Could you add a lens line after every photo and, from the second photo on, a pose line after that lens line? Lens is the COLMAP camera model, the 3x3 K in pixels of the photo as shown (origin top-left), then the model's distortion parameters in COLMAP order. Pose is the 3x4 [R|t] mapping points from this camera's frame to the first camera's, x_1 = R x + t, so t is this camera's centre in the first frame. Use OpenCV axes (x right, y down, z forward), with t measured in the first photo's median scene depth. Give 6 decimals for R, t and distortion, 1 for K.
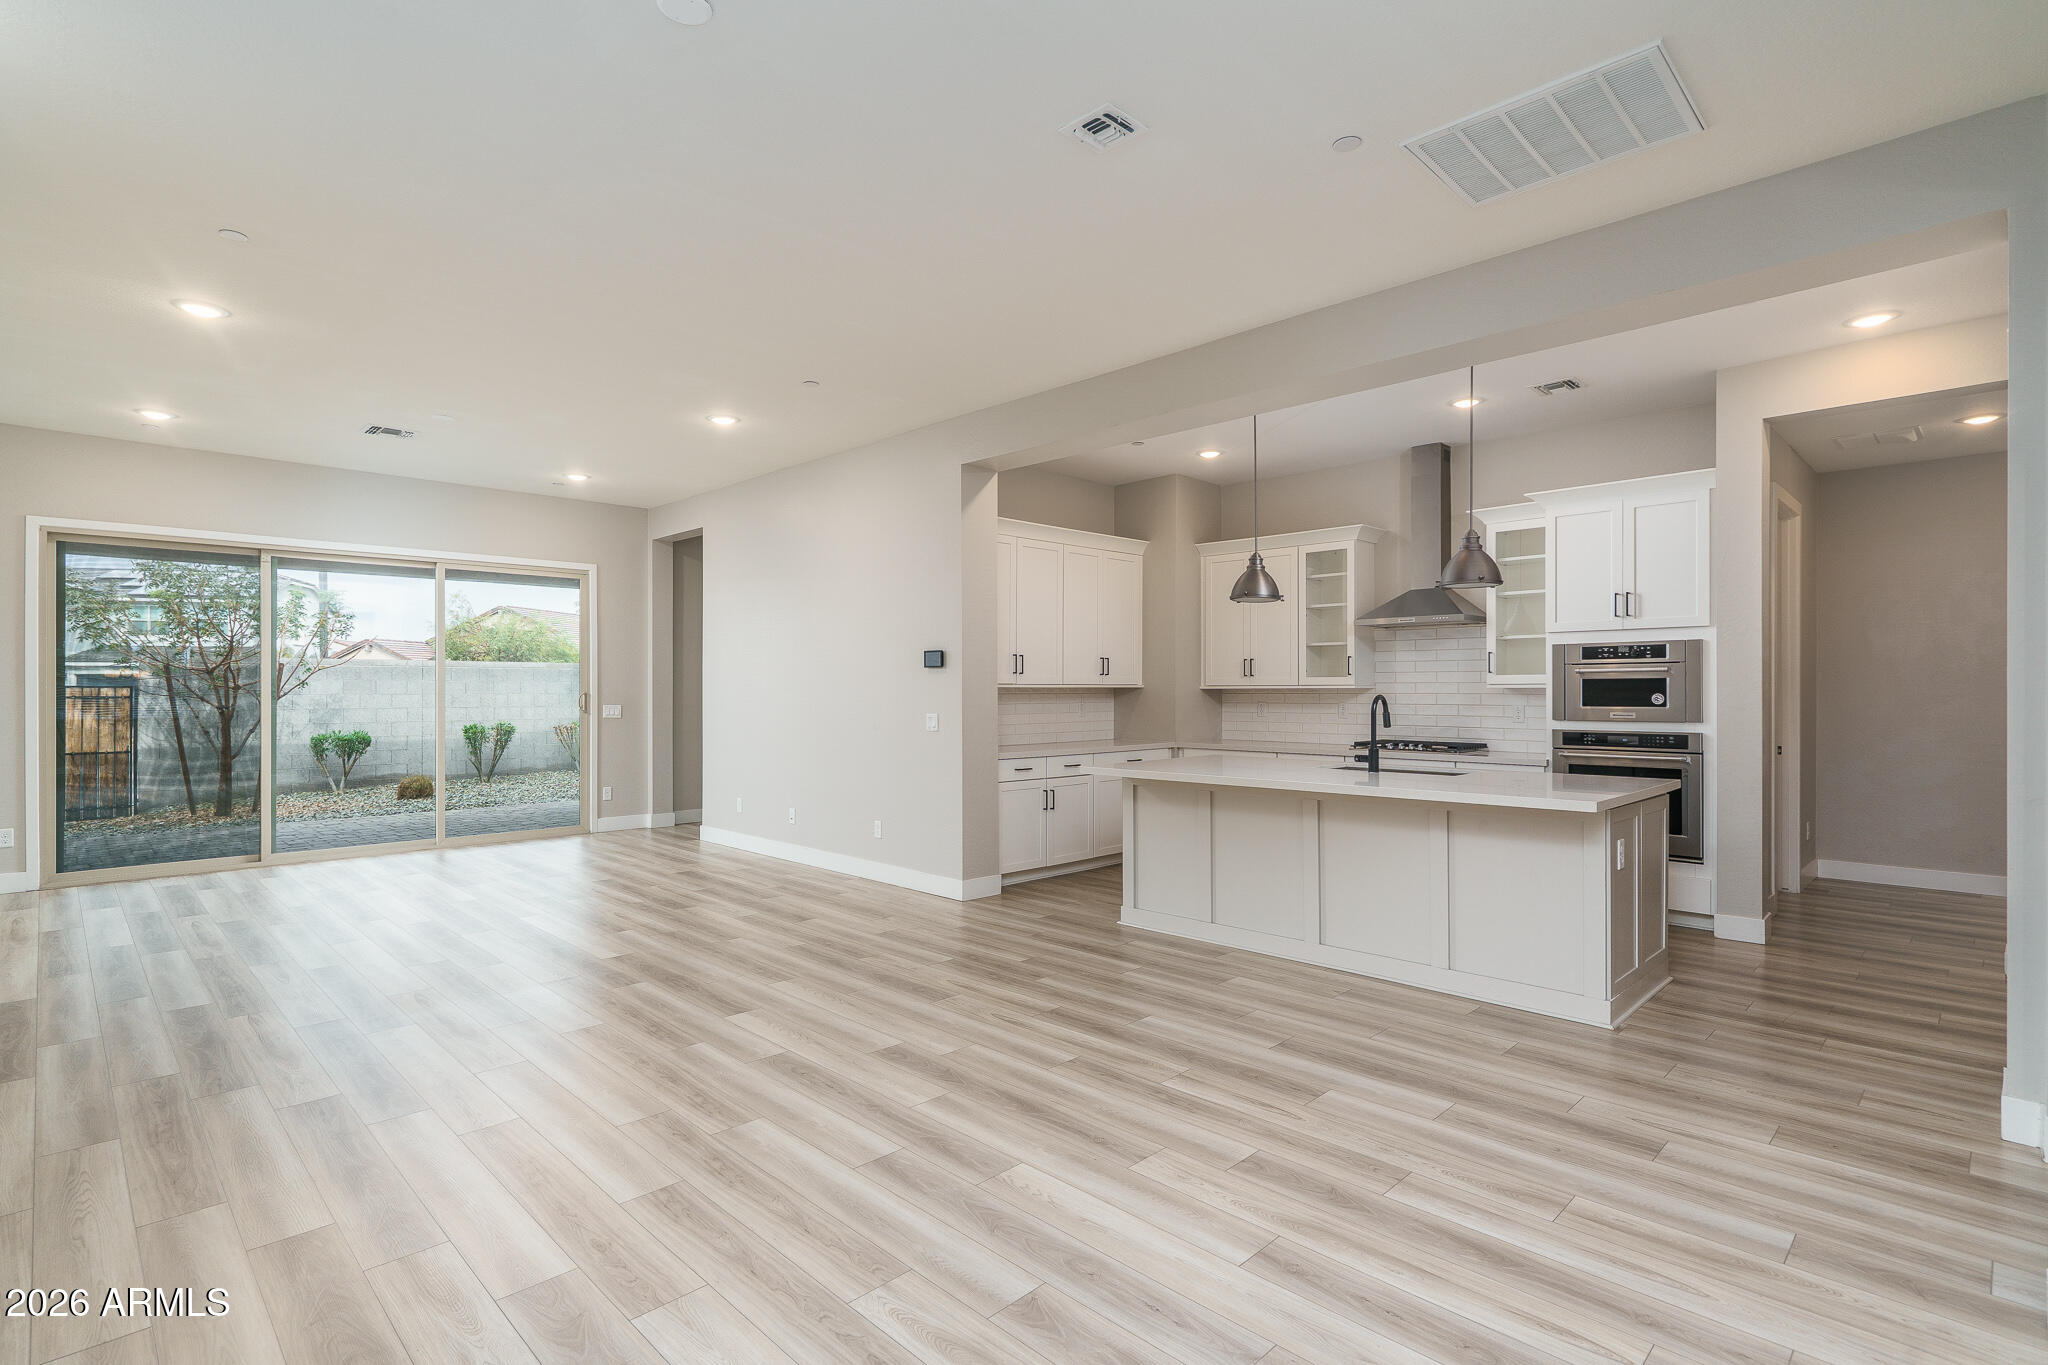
lens RADIAL K [[983.9, 0, 1026.6], [0, 983.9, 692.3], [0, 0, 1]] dist [-0.004059, -0.000969]
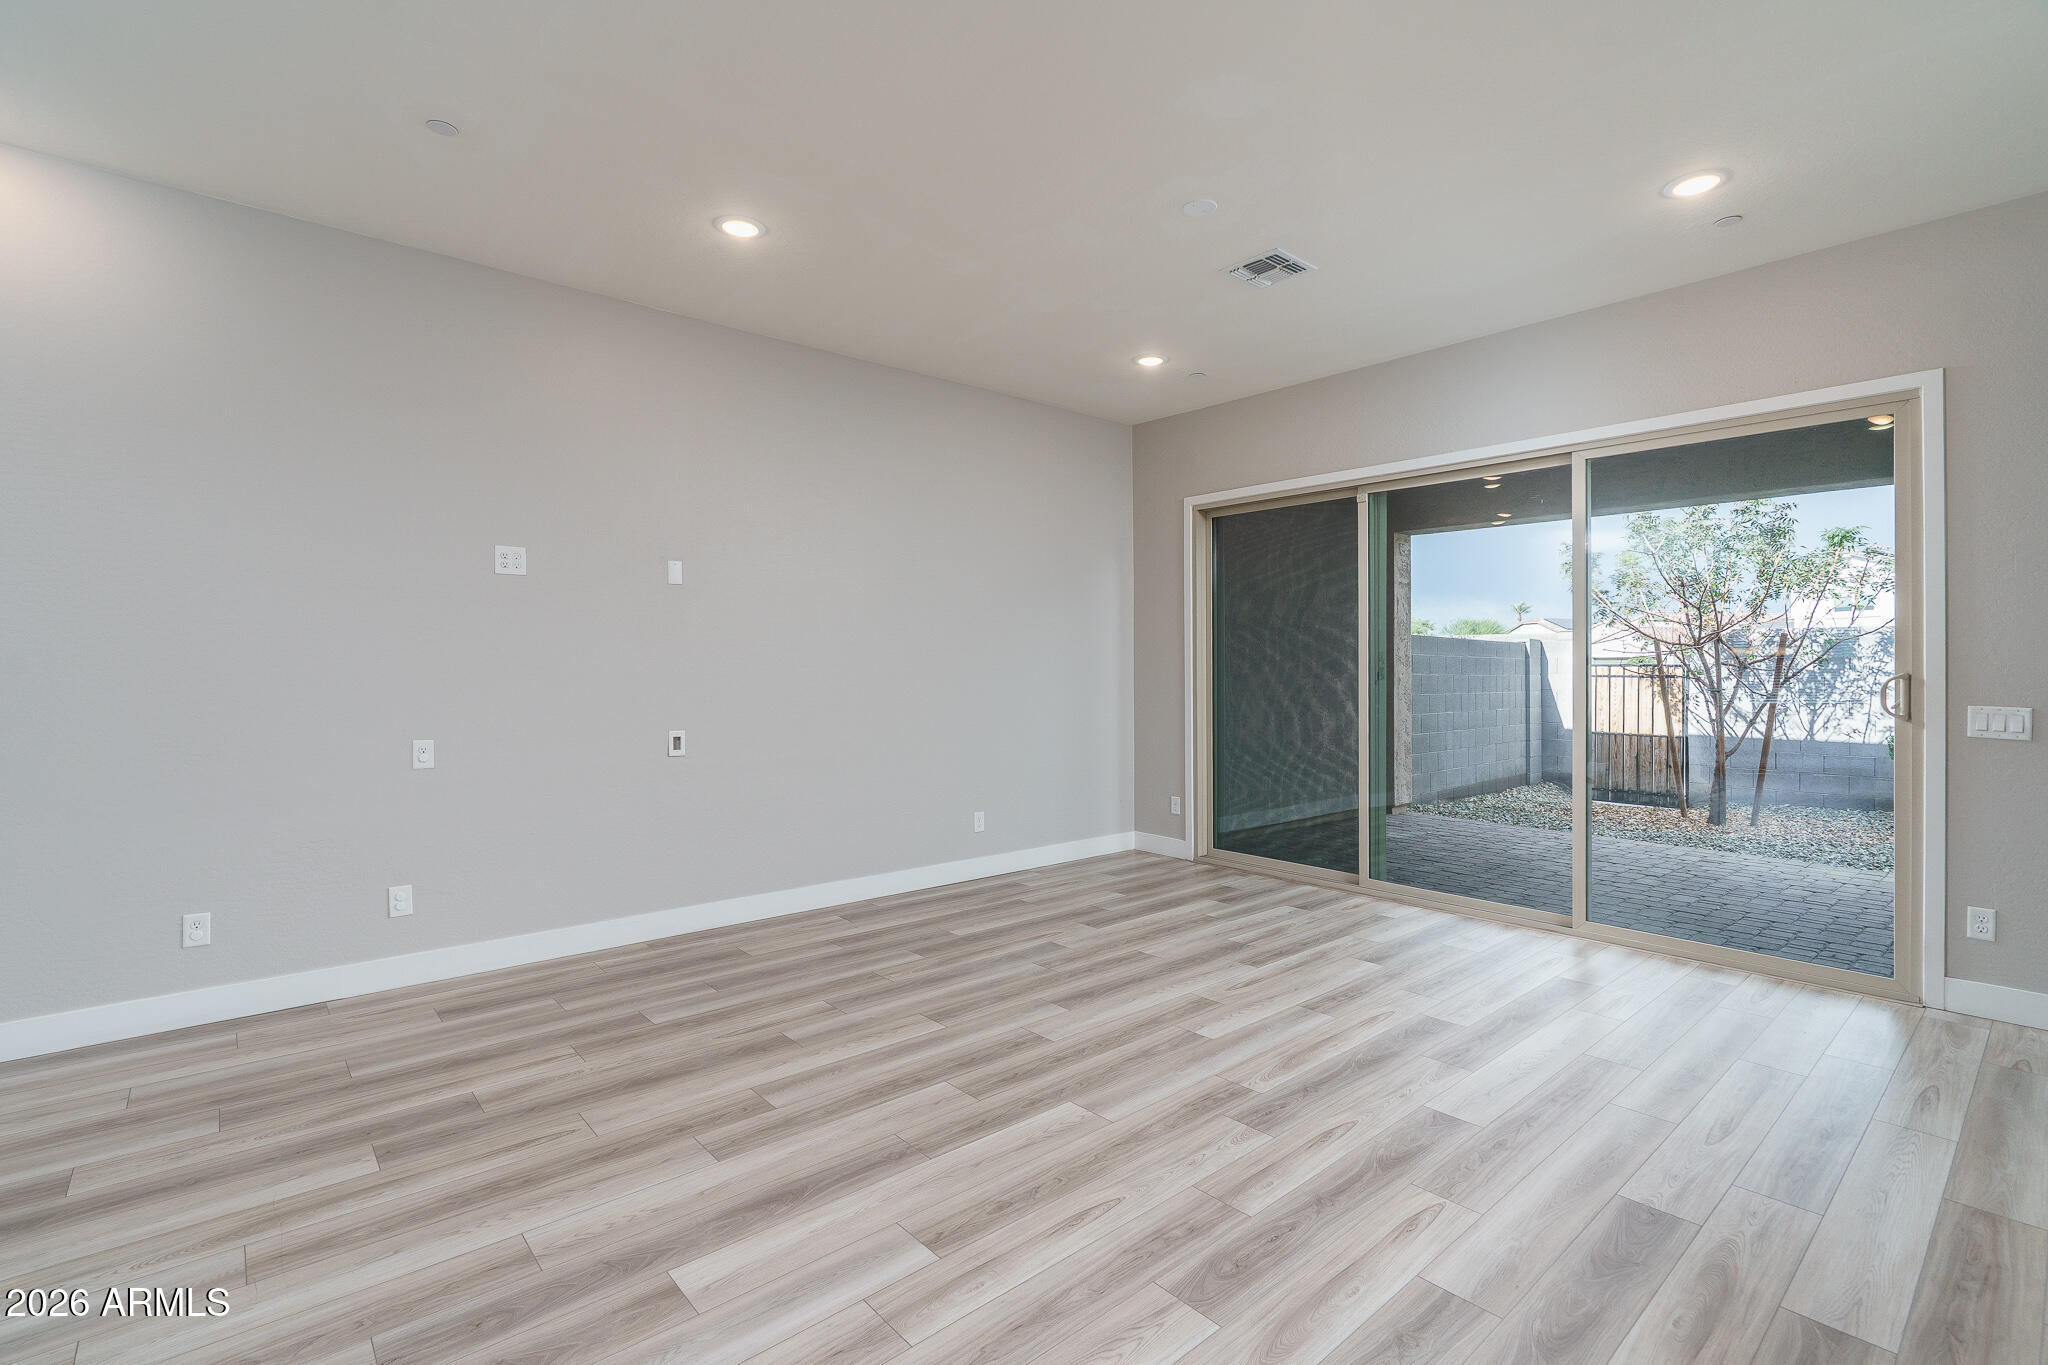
lens RADIAL K [[940.2, 0, 1003.7], [0, 940.2, 682.7], [0, 0, 1]] dist [-0.006332, 0.001259]
pose [[-0.099236, 0.016809, -0.994922, -0.001779], [-0.005637, 0.999832, 0.017454, -0.000878], [0.995048, 0.007340, -0.099124, 0.520447]]
